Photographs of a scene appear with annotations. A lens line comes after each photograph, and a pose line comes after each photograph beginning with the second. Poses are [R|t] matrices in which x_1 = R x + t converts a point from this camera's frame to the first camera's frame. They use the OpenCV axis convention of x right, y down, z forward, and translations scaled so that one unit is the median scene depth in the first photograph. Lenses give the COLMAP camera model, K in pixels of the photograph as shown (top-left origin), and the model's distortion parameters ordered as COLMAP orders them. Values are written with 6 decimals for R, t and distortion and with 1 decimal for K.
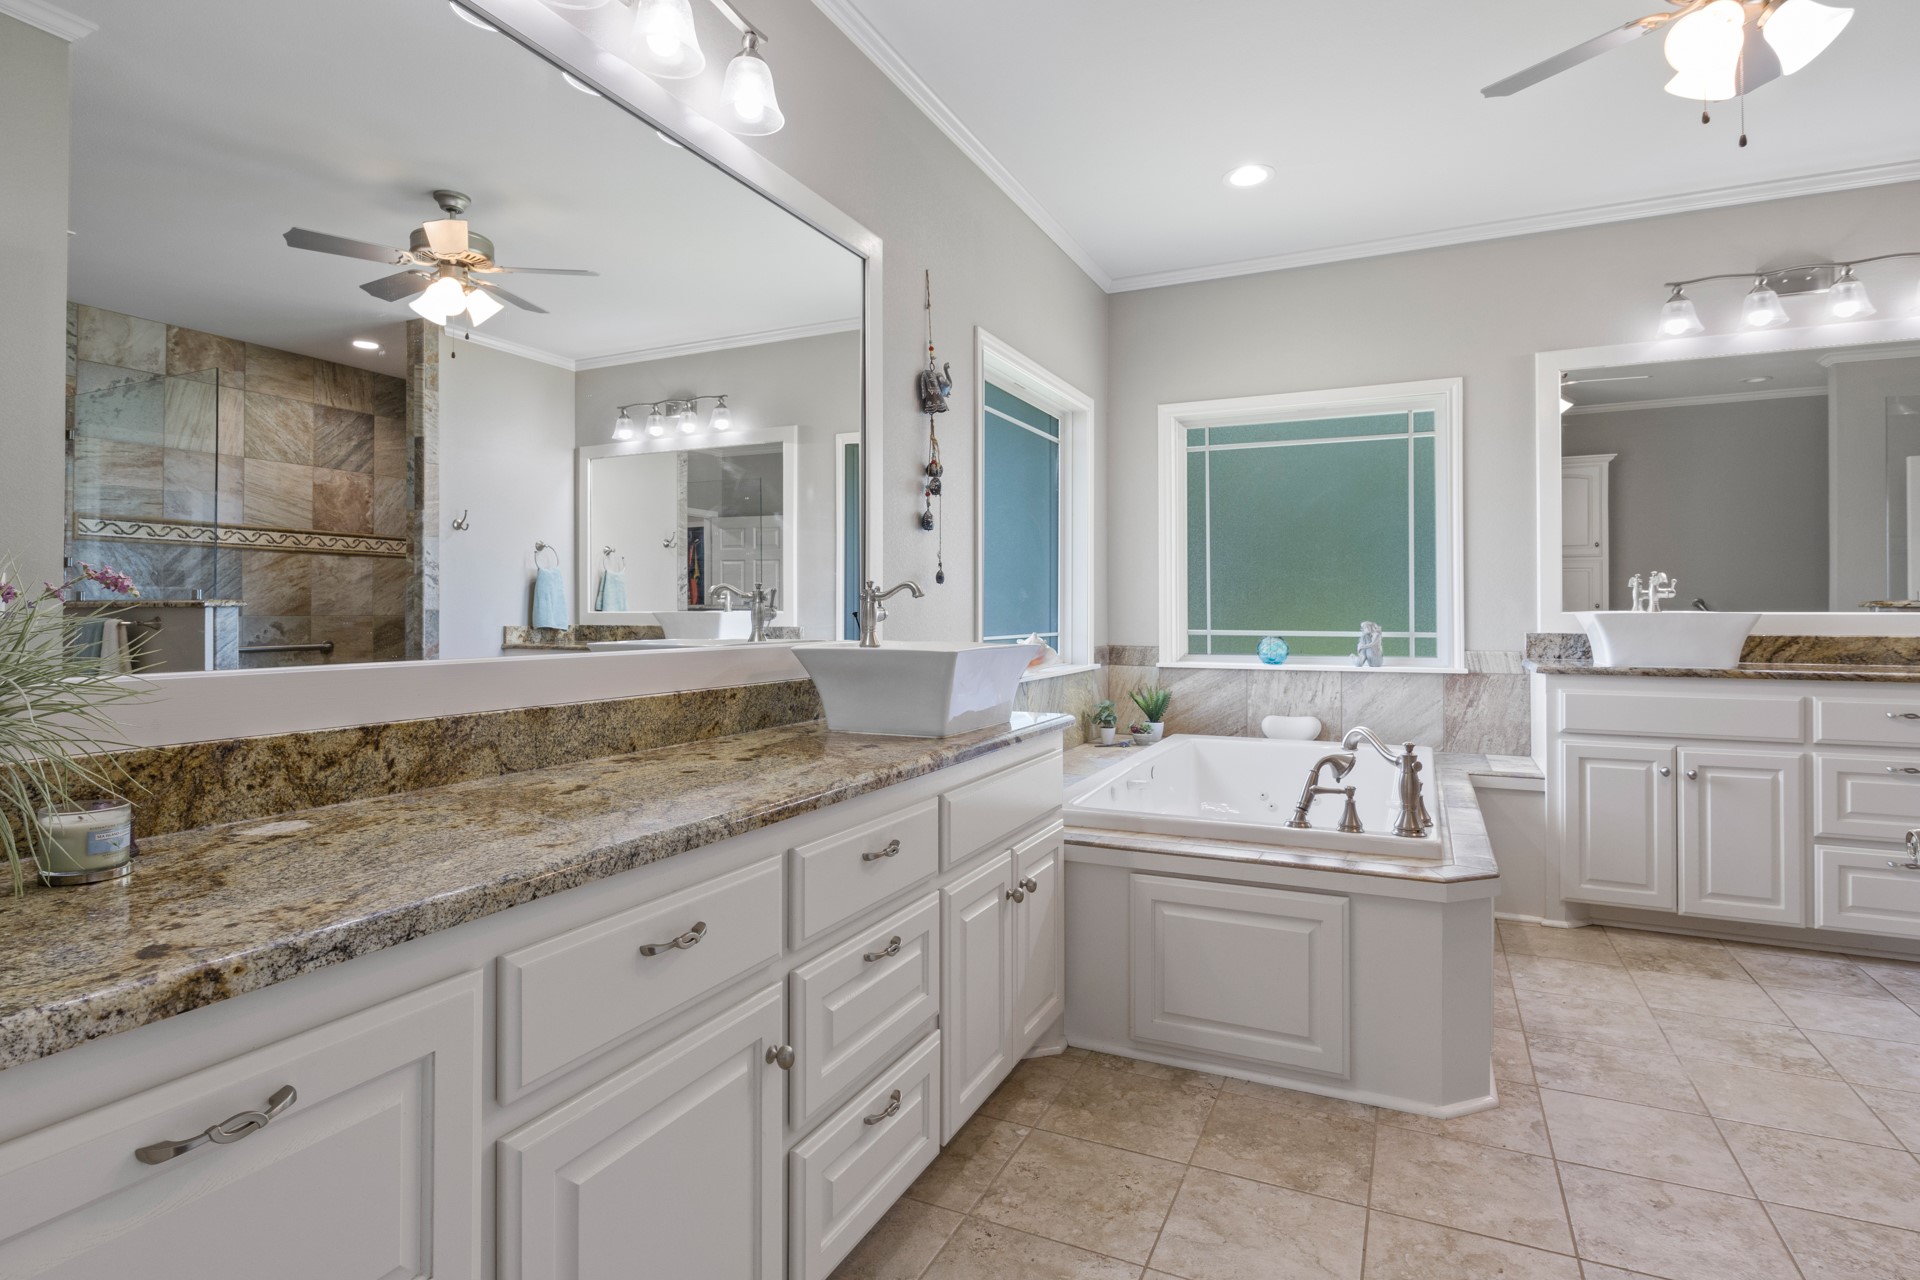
lens RADIAL K [[976.6, 0, 963.5], [0, 976.6, 592.7], [0, 0, 1]] dist [-0.003557, -0.000731]
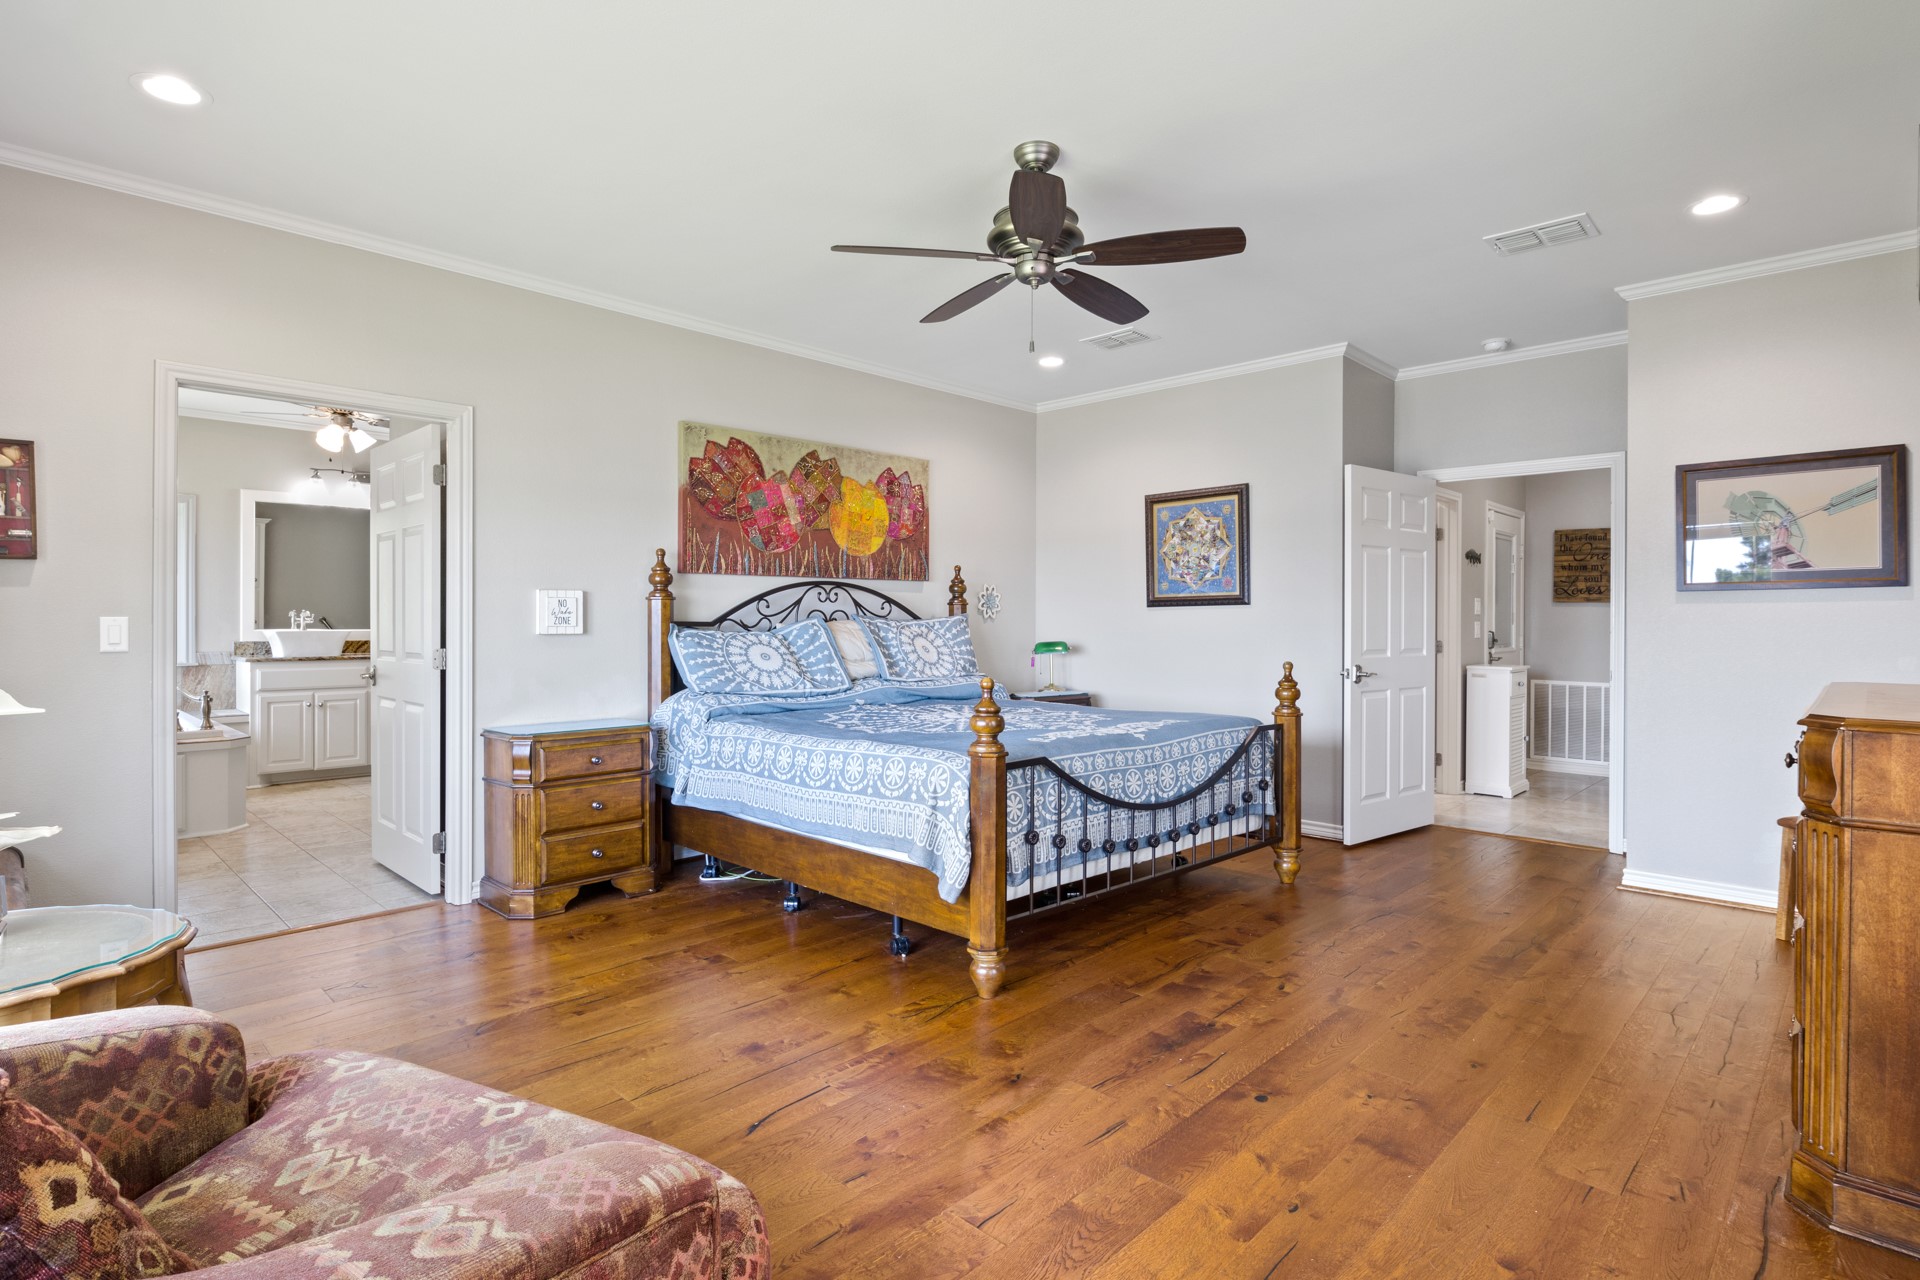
lens RADIAL K [[957.3, 0, 962.6], [0, 957.3, 629.1], [0, 0, 1]] dist [-0.006139, -0.000862]
pose [[0.323903, -0.007129, 0.946064, -0.735444], [-0.021388, 0.999661, 0.014855, -0.041119], [-0.945849, -0.025046, 0.323640, -0.953606]]
